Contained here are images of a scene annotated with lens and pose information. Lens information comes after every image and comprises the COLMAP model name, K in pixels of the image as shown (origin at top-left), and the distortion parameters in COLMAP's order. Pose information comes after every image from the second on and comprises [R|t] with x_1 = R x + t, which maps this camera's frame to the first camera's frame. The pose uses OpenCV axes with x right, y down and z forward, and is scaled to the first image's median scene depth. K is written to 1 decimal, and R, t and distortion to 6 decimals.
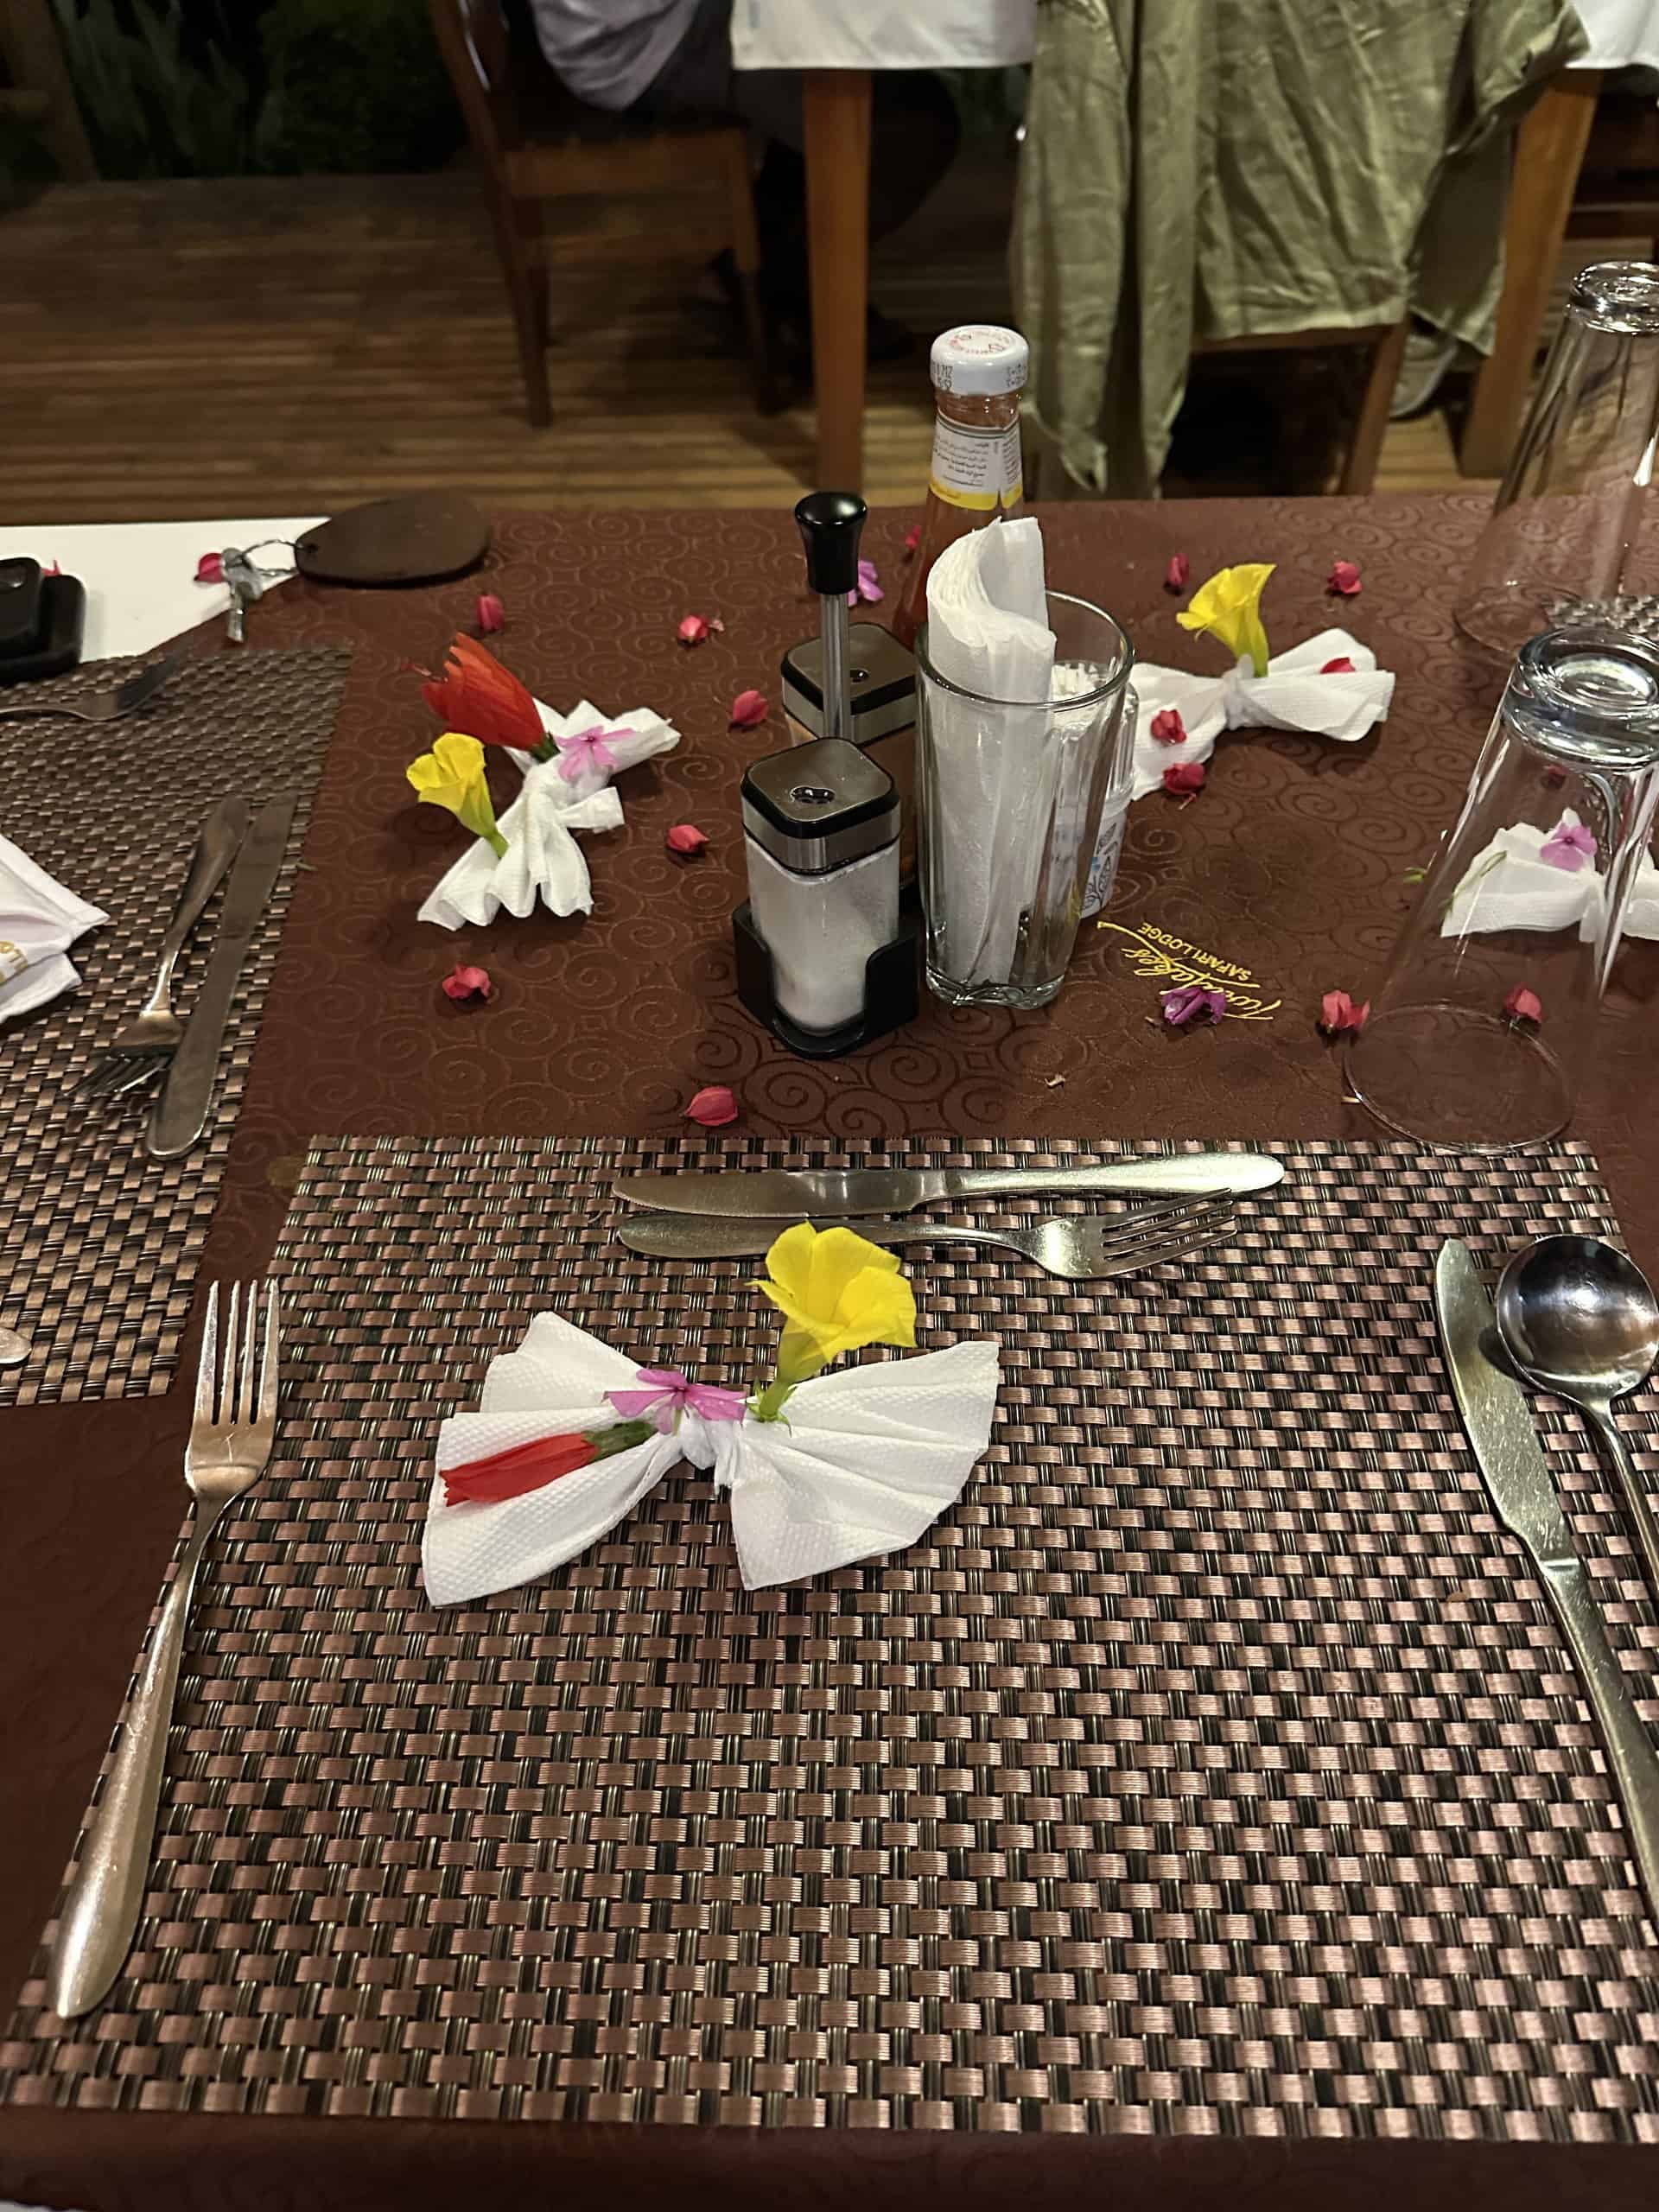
lens RADIAL K [[1551.6, 0, 829.5], [0, 1551.6, 1106.0], [0, 0, 1]] dist [0.159288, -0.341322]
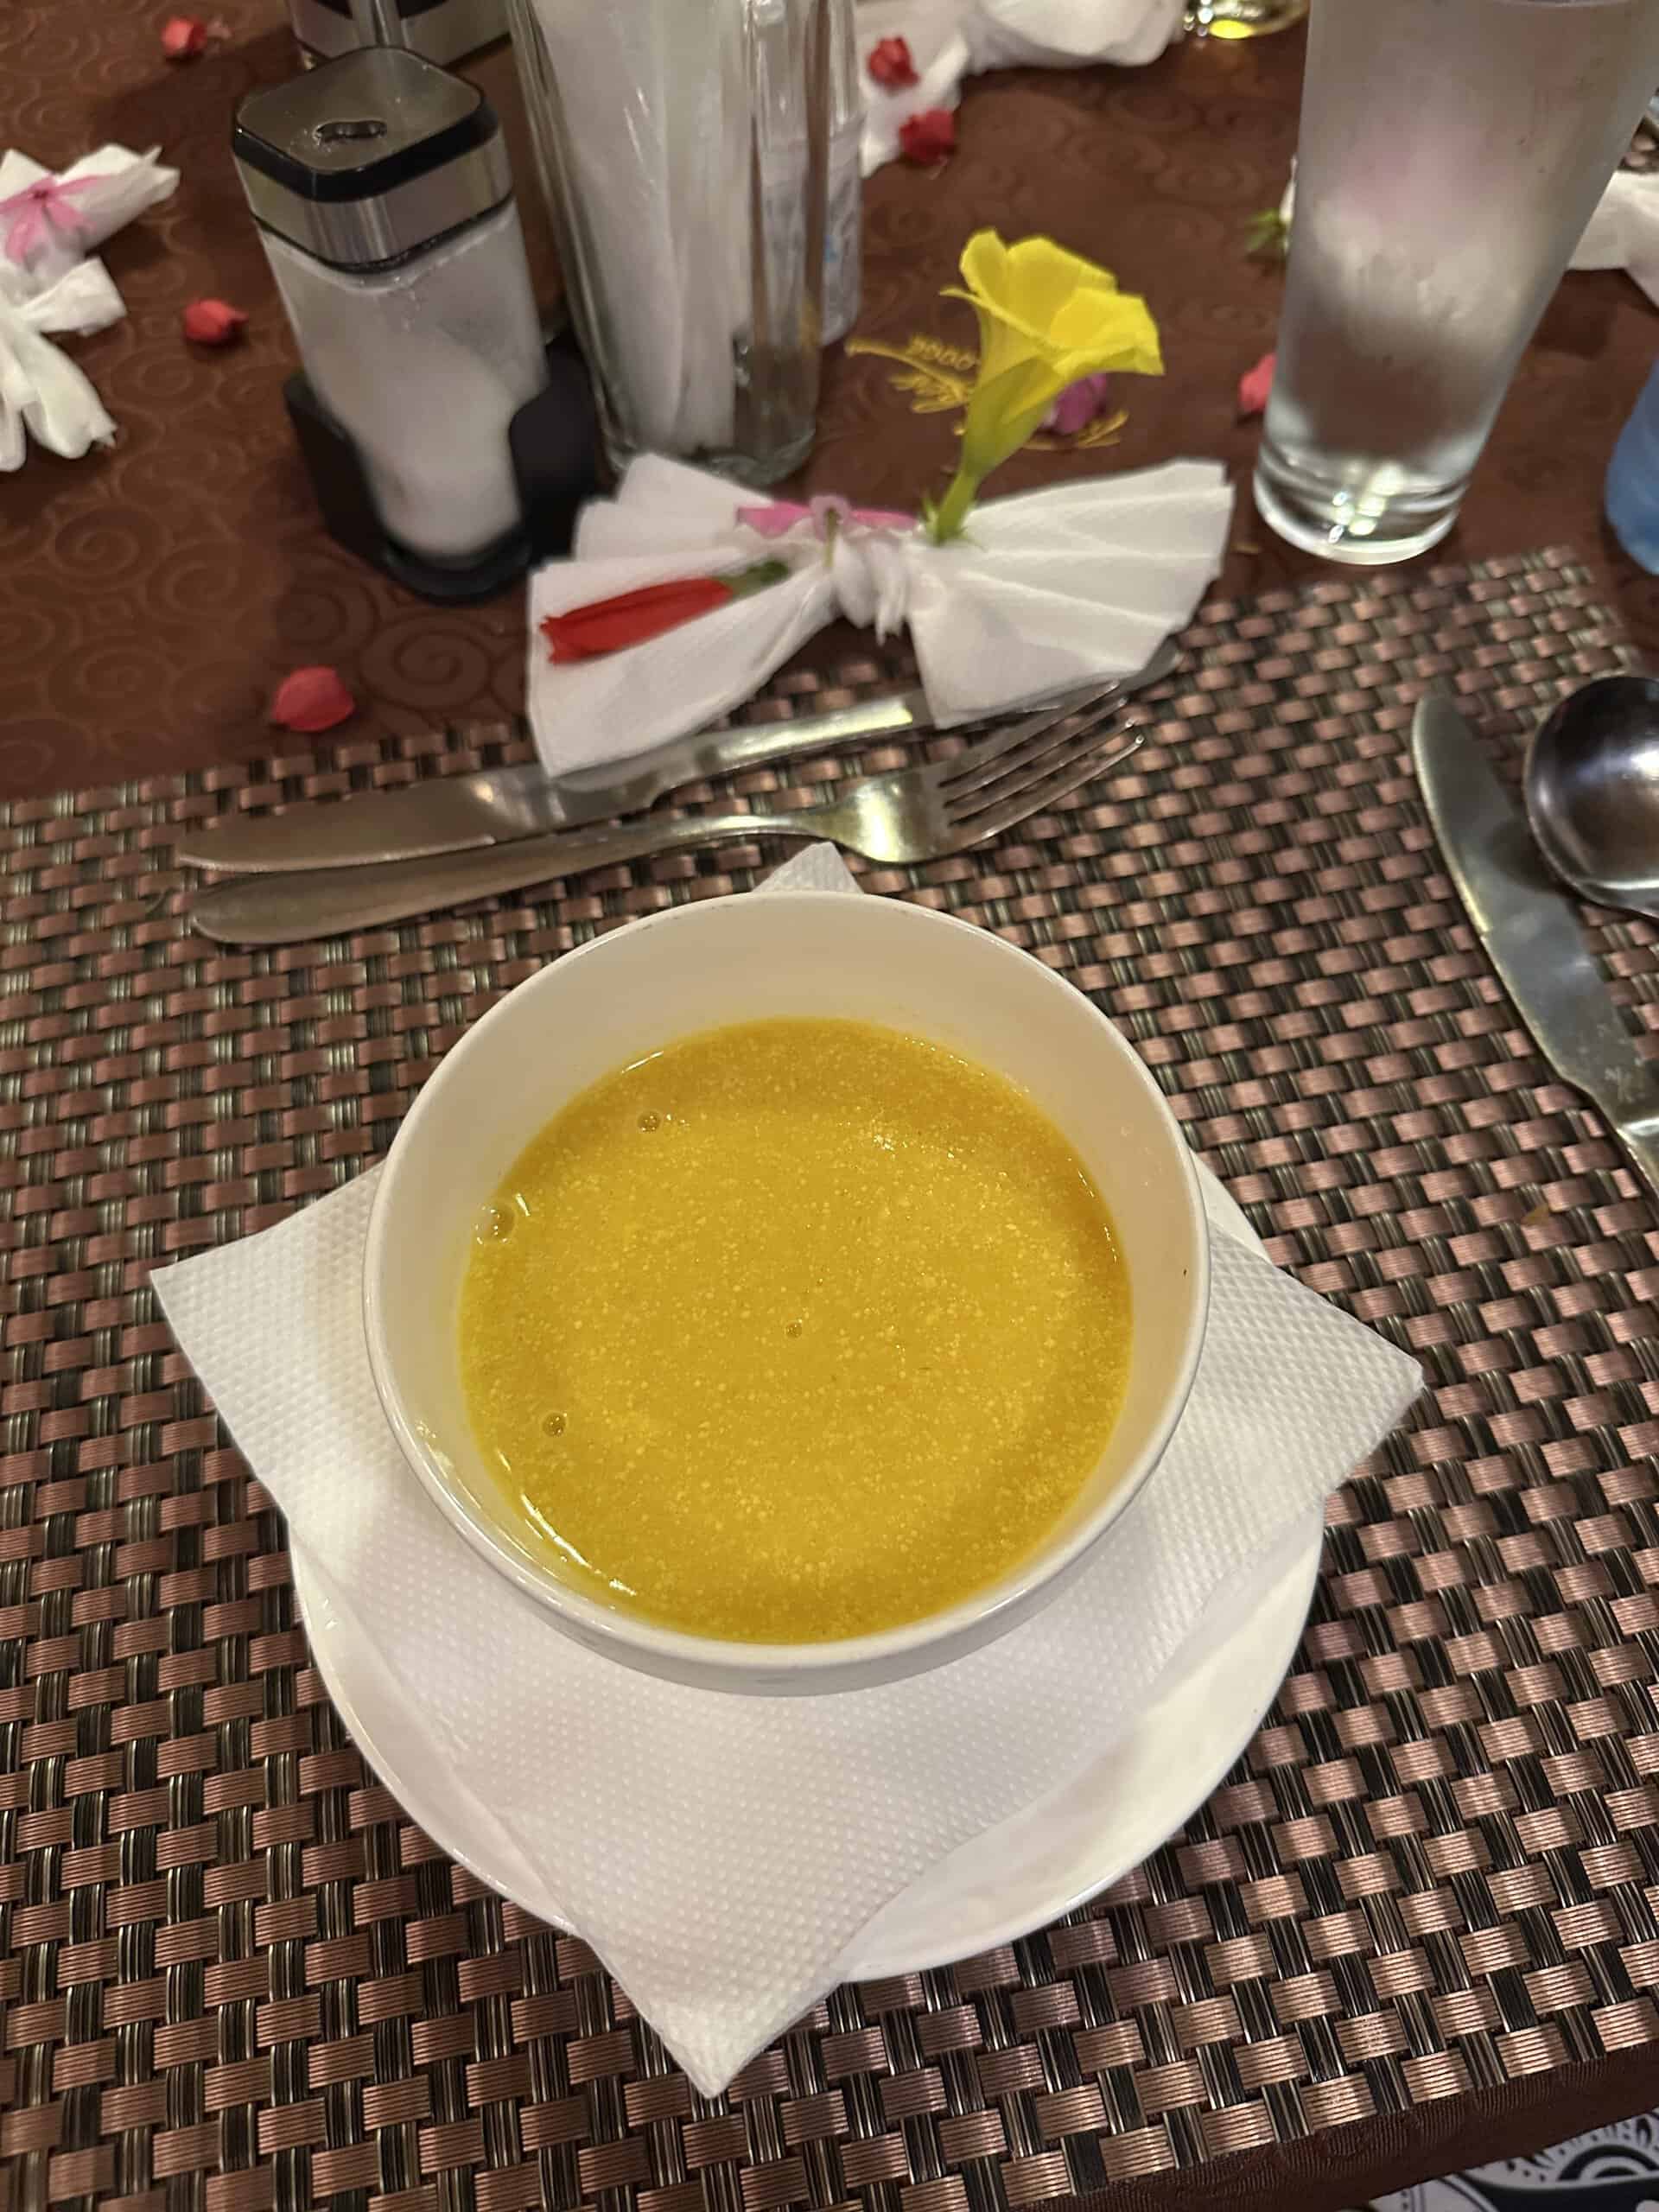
lens RADIAL K [[1551.6, 0, 829.5], [0, 1551.6, 1106.0], [0, 0, 1]] dist [0.159288, -0.341322]
pose [[0.974212, -0.194922, 0.113647, 0.027320], [0.166105, 0.960461, 0.223436, 0.054601], [-0.152706, -0.198797, 0.968071, 0.331986]]
